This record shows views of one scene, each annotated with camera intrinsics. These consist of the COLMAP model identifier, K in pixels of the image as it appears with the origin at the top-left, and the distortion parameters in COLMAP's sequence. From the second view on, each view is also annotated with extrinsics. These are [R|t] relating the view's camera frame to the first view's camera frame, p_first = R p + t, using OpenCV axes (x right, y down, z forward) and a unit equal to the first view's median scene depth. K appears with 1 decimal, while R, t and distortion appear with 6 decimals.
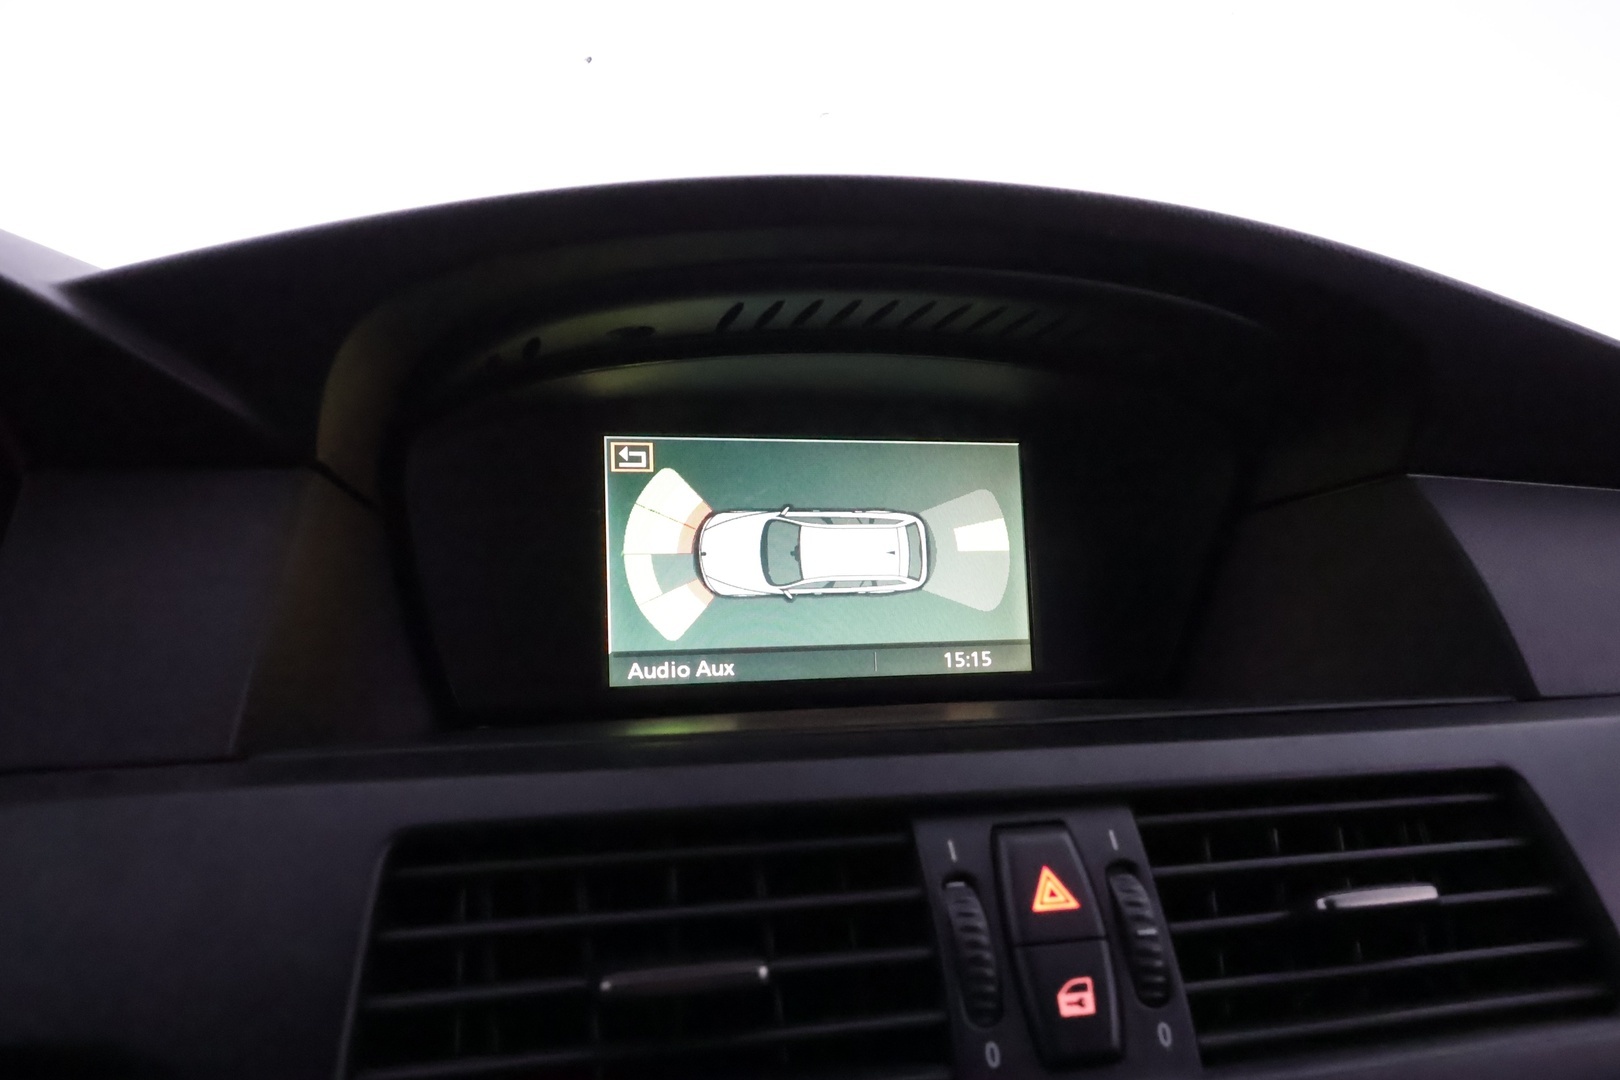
lens RADIAL K [[1220.1, 0, 811.3], [0, 1220.1, 535.6], [0, 0, 1]] dist [-0.005170, -0.019858]
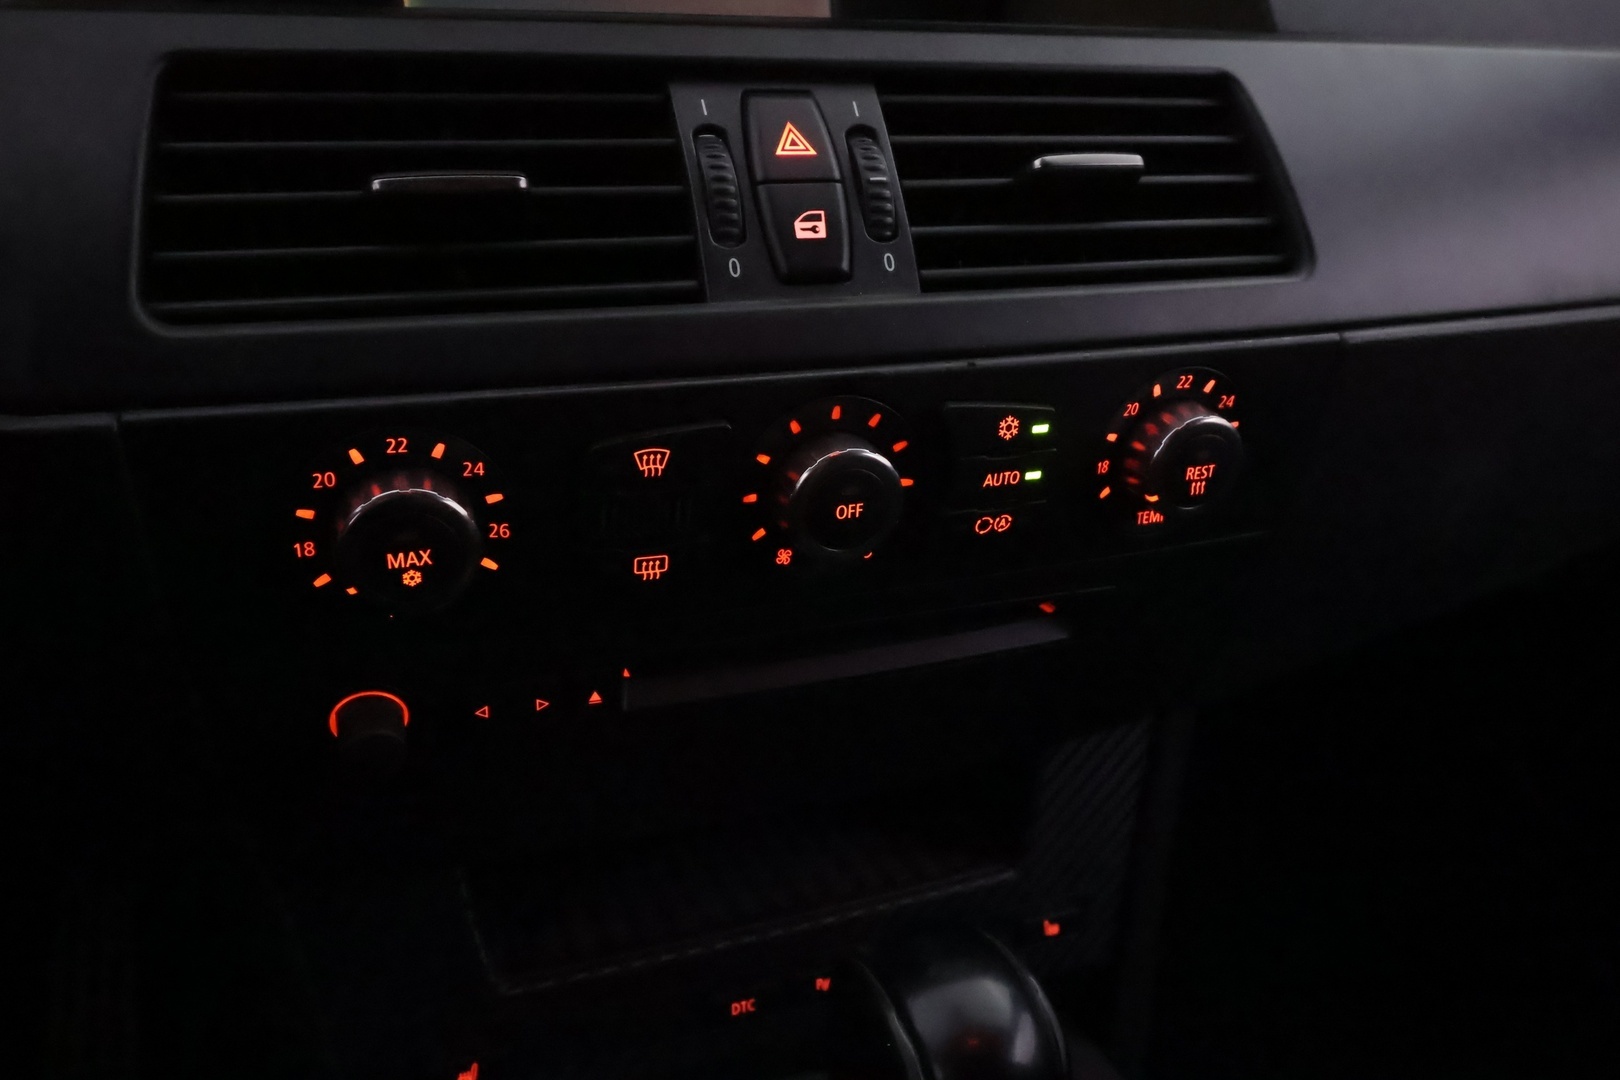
lens RADIAL K [[1220.1, 0, 806.0], [0, 1220.1, 547.0], [0, 0, 1]] dist [-0.005170, -0.019858]
pose [[0.996545, -0.034176, 0.075697, 0.108189], [0.009528, 0.952443, 0.304567, 0.295303], [-0.082506, -0.302794, 0.949478, -0.161600]]
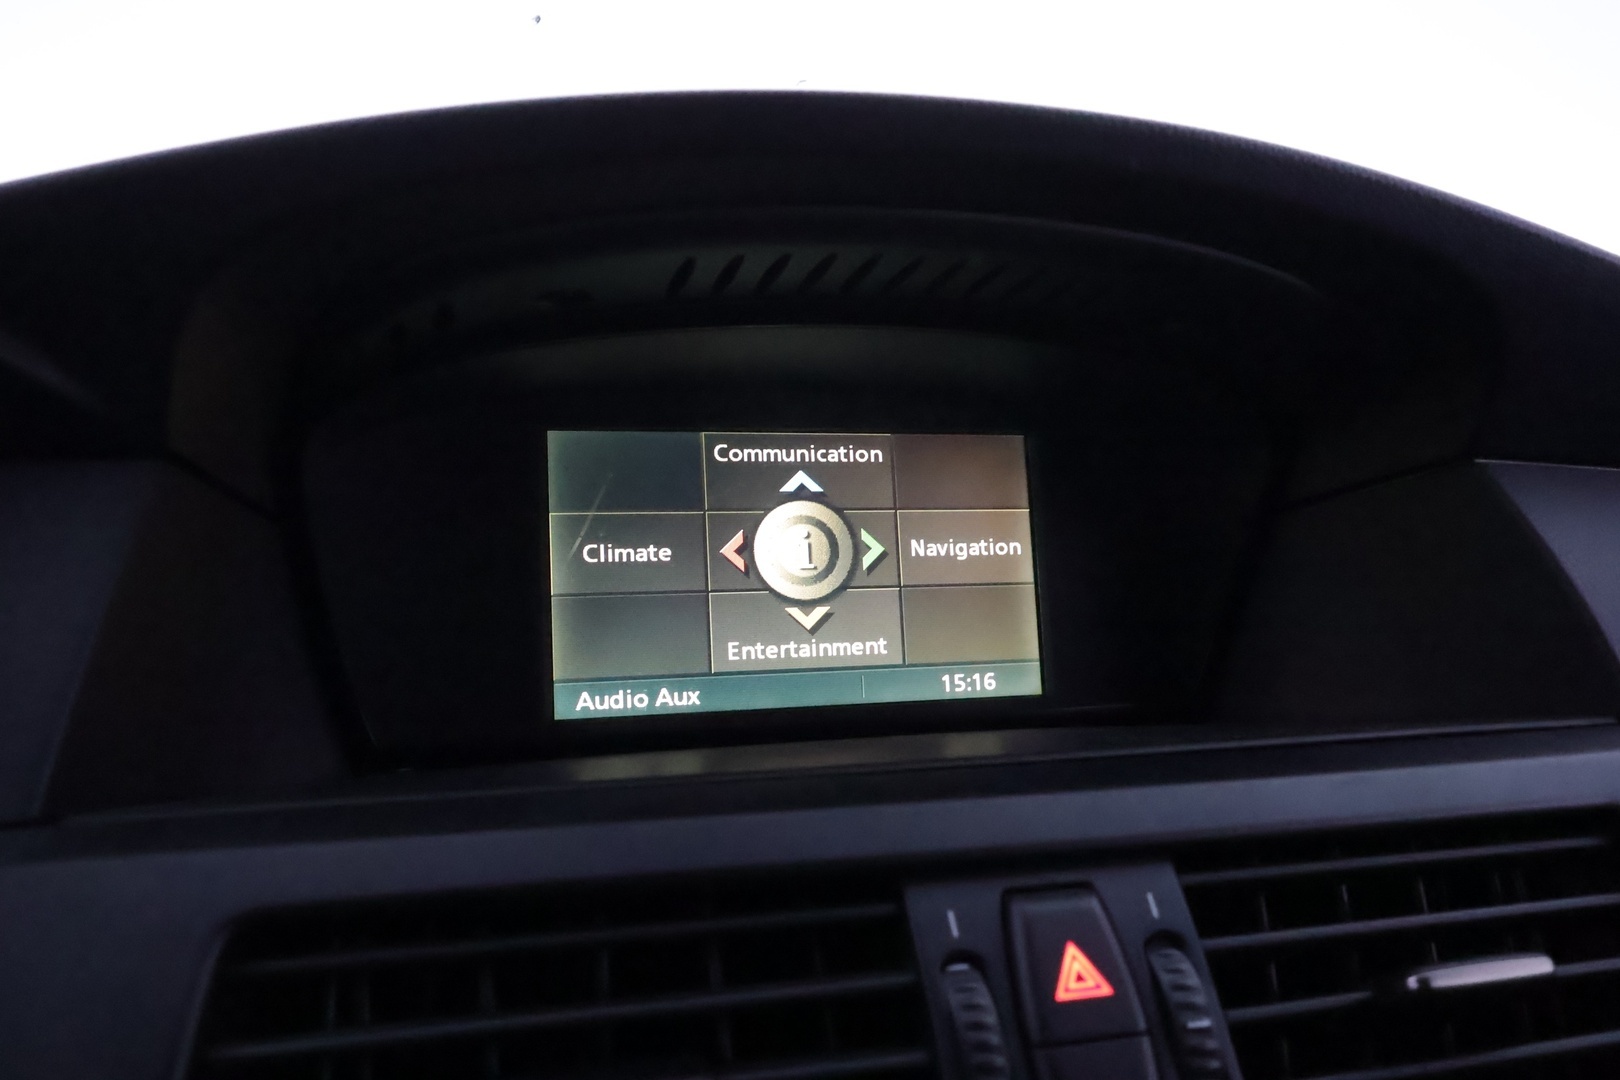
lens RADIAL K [[1220.1, 0, 815.0], [0, 1220.1, 536.1], [0, 0, 1]] dist [-0.005170, -0.019858]
pose [[0.999913, -0.012519, 0.004079, 0.024501], [0.012591, 0.999757, -0.018115, 0.017286], [-0.003851, 0.018165, 0.999828, 0.193433]]
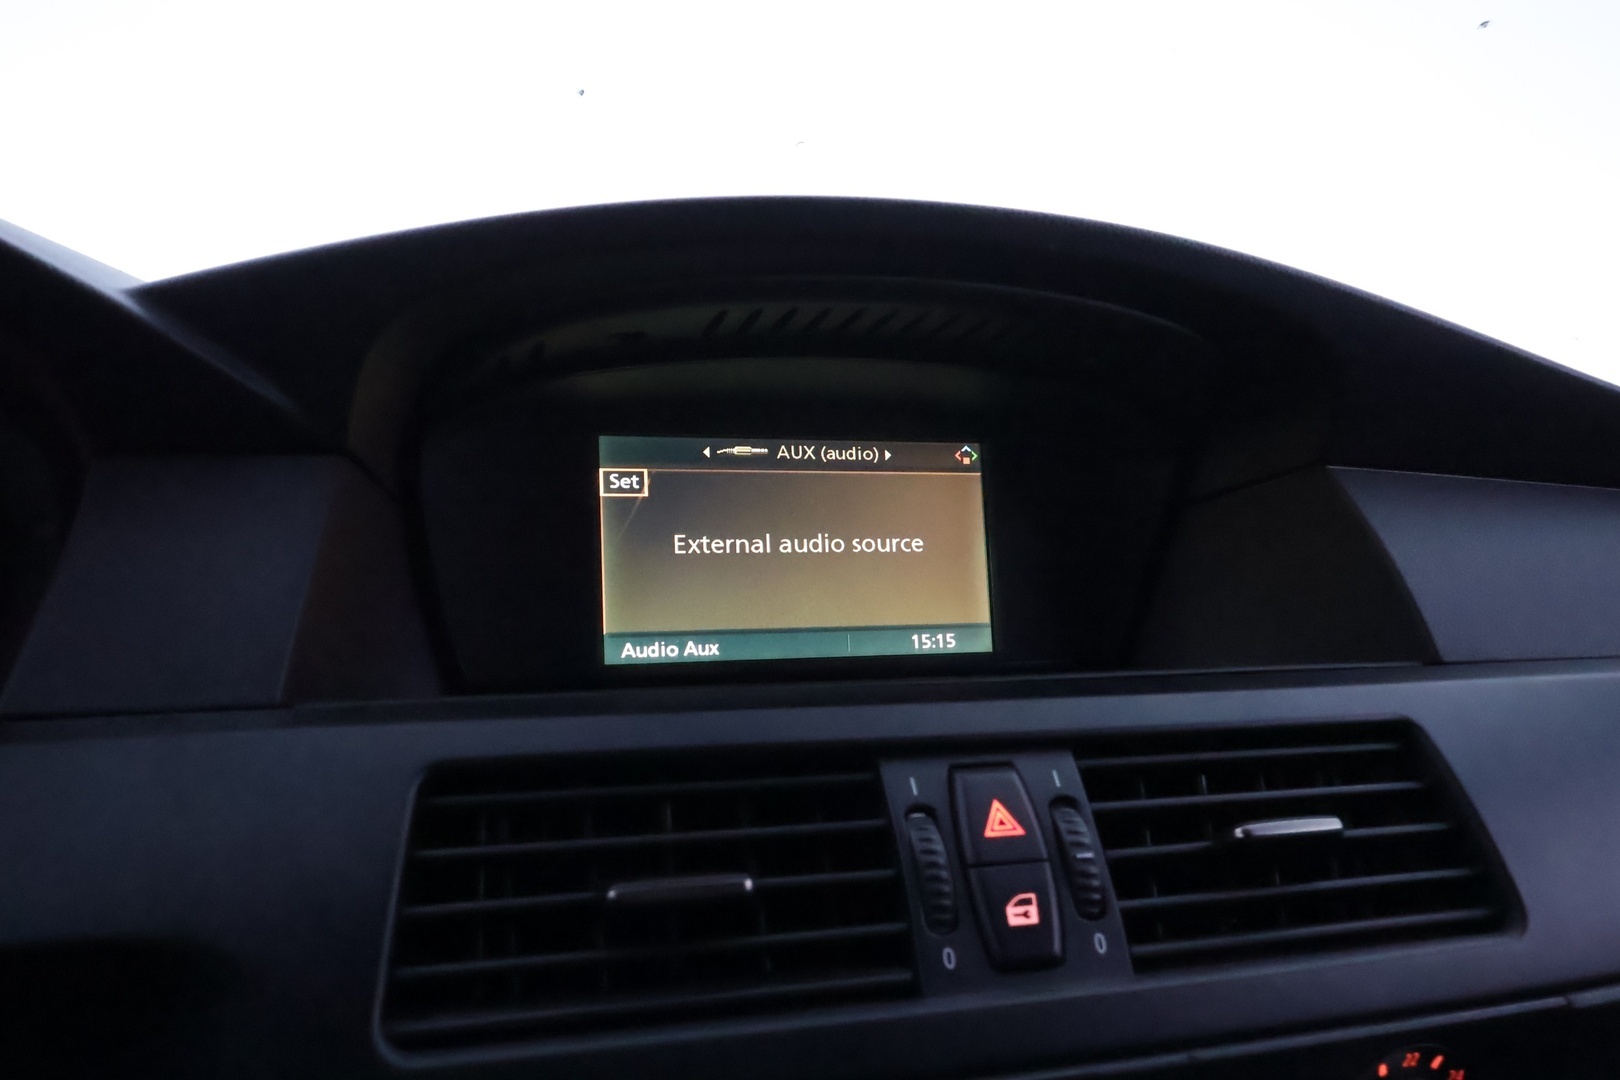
lens RADIAL K [[1220.1, 0, 811.7], [0, 1220.1, 539.1], [0, 0, 1]] dist [-0.005170, -0.019858]
pose [[0.999825, -0.004906, 0.018058, 0.000765], [0.005243, 0.999812, -0.018666, 0.047389], [-0.017963, 0.018757, 0.999663, -0.136919]]
